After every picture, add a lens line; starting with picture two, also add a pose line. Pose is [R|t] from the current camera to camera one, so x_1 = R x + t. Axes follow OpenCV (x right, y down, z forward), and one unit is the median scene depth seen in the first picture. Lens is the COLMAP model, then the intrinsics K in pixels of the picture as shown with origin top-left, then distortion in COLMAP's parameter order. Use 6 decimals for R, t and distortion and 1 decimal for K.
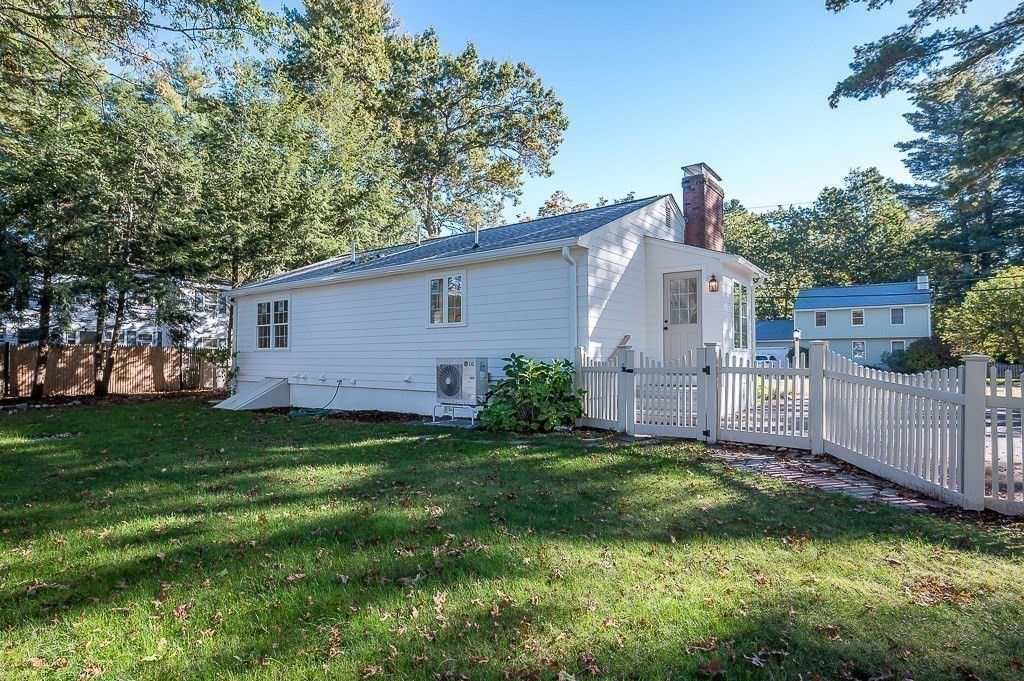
lens RADIAL K [[539.9, 0, 520.8], [0, 539.9, 340.1], [0, 0, 1]] dist [0.000053, 0.000096]
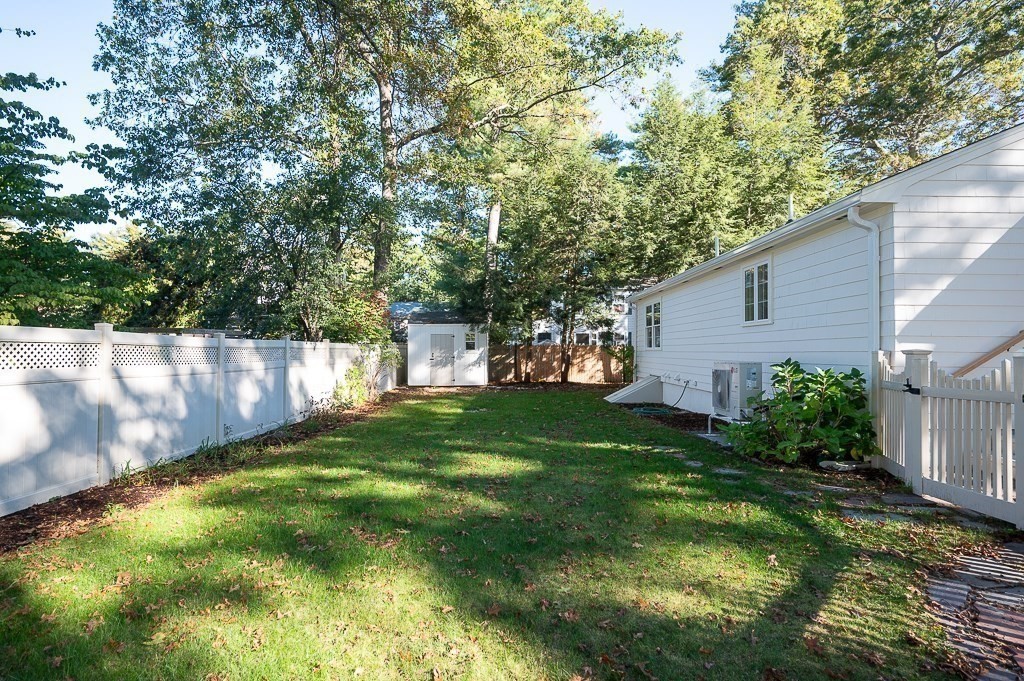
lens RADIAL K [[539.9, 0, 523.2], [0, 539.9, 344.8], [0, 0, 1]] dist [0.000053, 0.000096]
pose [[0.597005, -0.003208, -0.802231, 0.220141], [0.019178, 0.999763, 0.010274, -0.006168], [0.802008, -0.021519, 0.596926, 0.134452]]
